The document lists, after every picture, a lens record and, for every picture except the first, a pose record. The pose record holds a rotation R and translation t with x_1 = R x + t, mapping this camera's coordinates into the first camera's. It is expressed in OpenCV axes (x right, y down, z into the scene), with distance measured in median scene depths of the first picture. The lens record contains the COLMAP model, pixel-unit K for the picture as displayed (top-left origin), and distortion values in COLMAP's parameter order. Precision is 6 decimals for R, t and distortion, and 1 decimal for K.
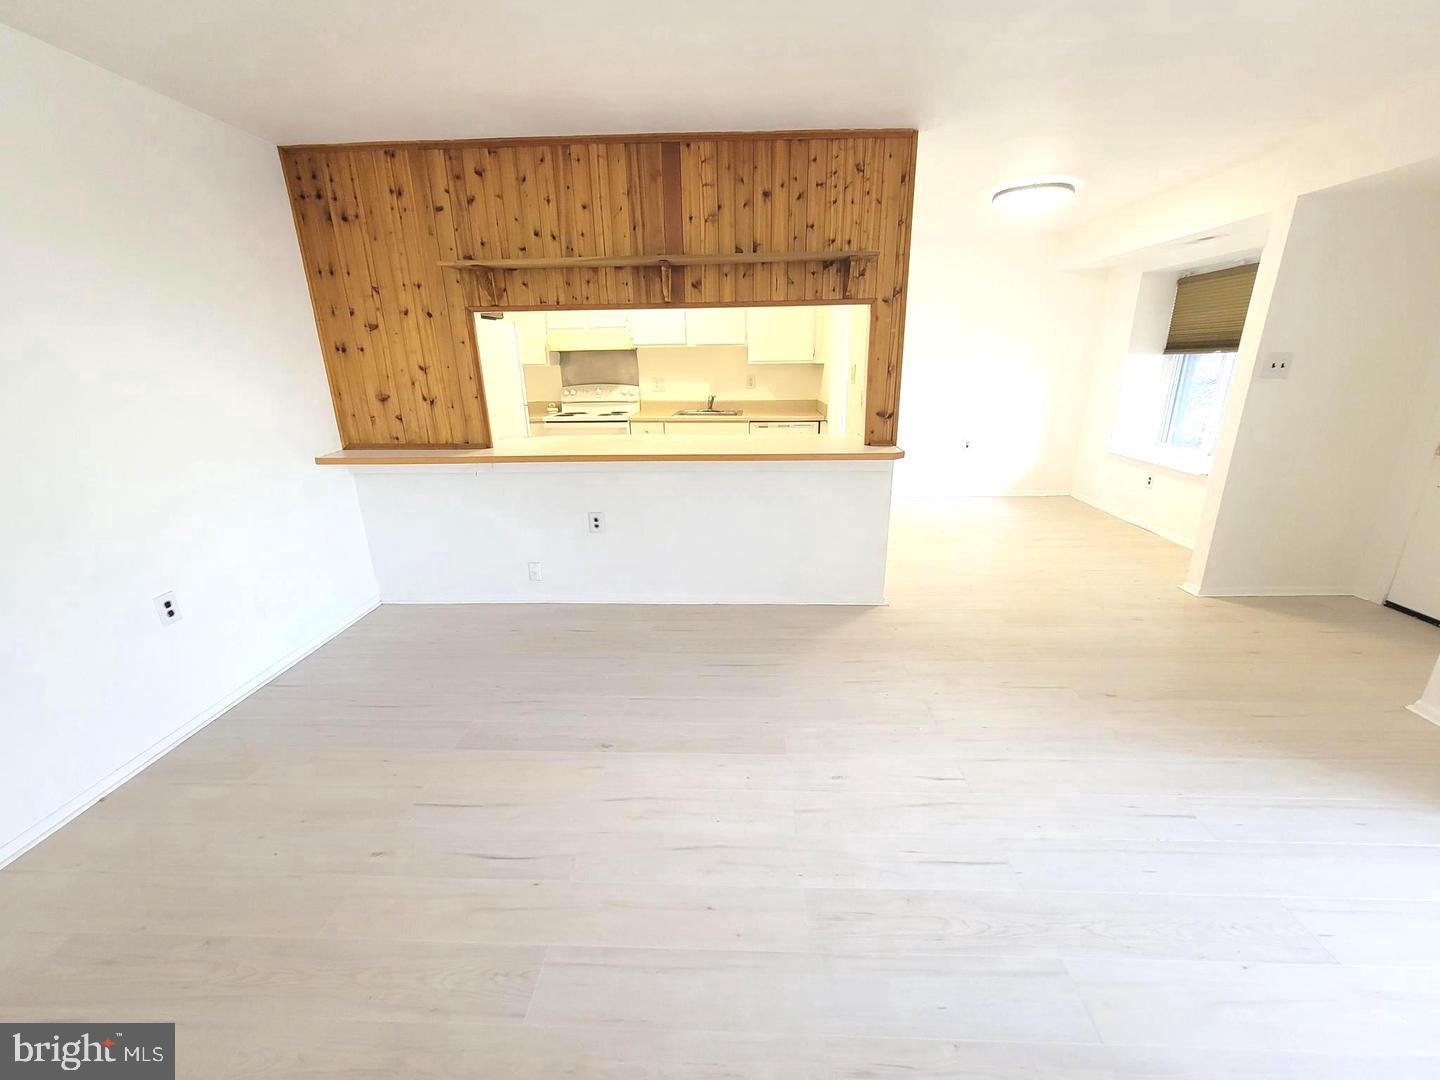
lens RADIAL K [[584.0, 0, 719.8], [0, 584.0, 542.9], [0, 0, 1]] dist [-0.007836, -0.000019]
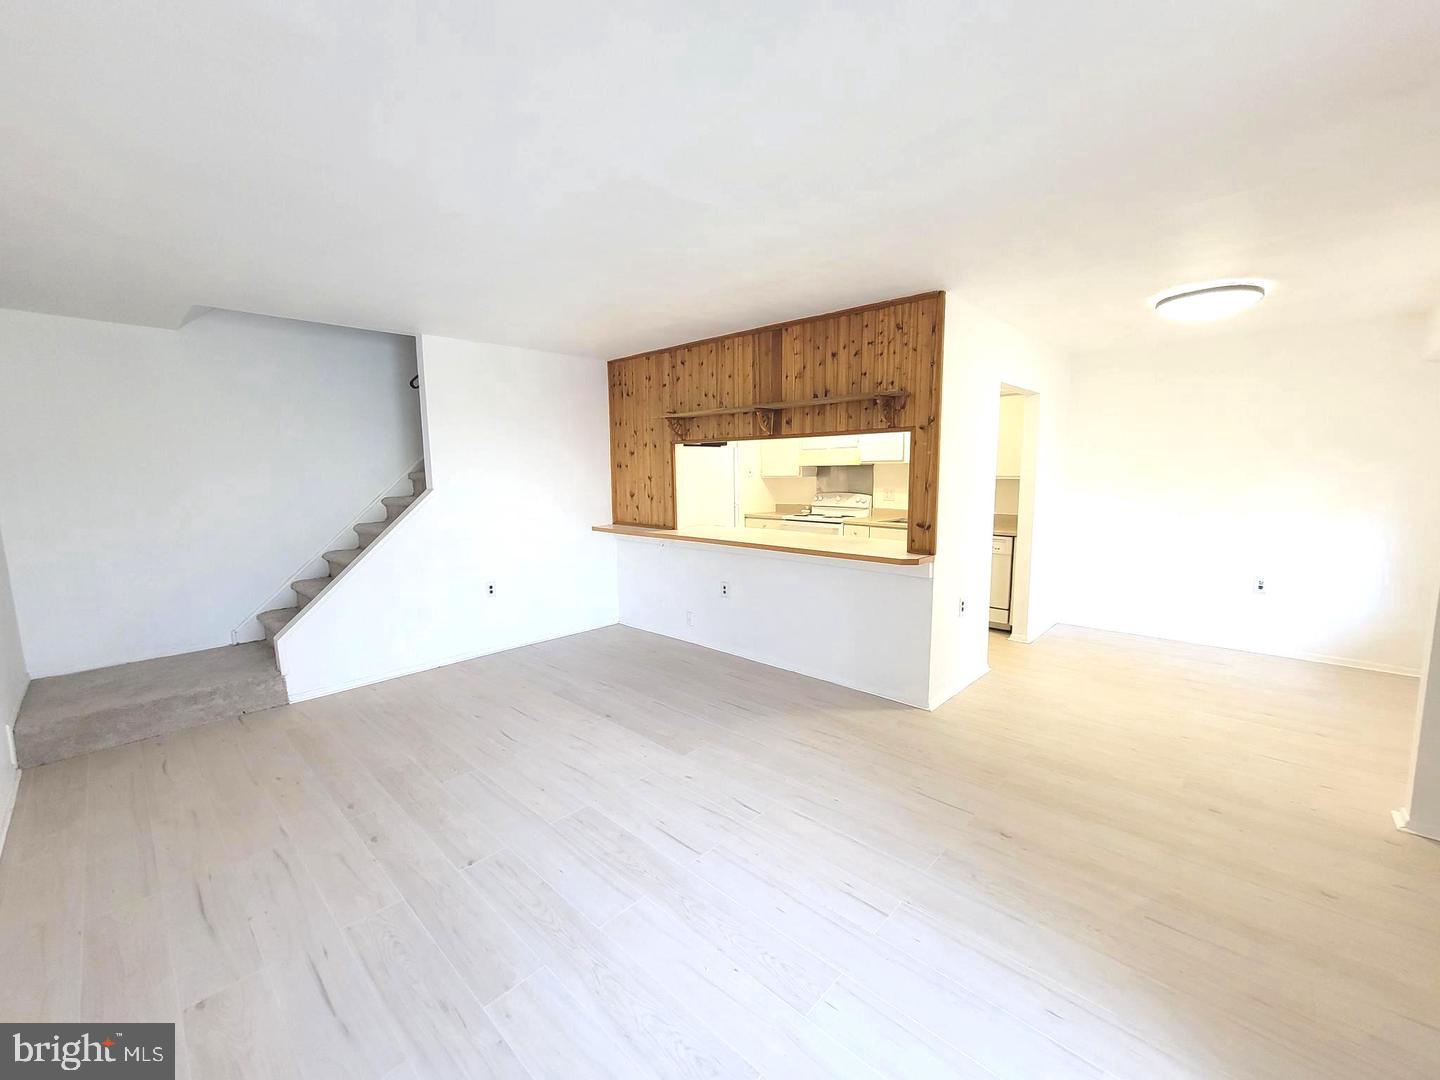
lens RADIAL K [[584.0, 0, 728.0], [0, 584.0, 544.0], [0, 0, 1]] dist [-0.007836, -0.000019]
pose [[0.760915, 0.089860, -0.642599, 0.752412], [-0.202009, 0.973952, -0.103007, -0.000287], [0.616604, 0.208190, 0.759247, -0.053979]]
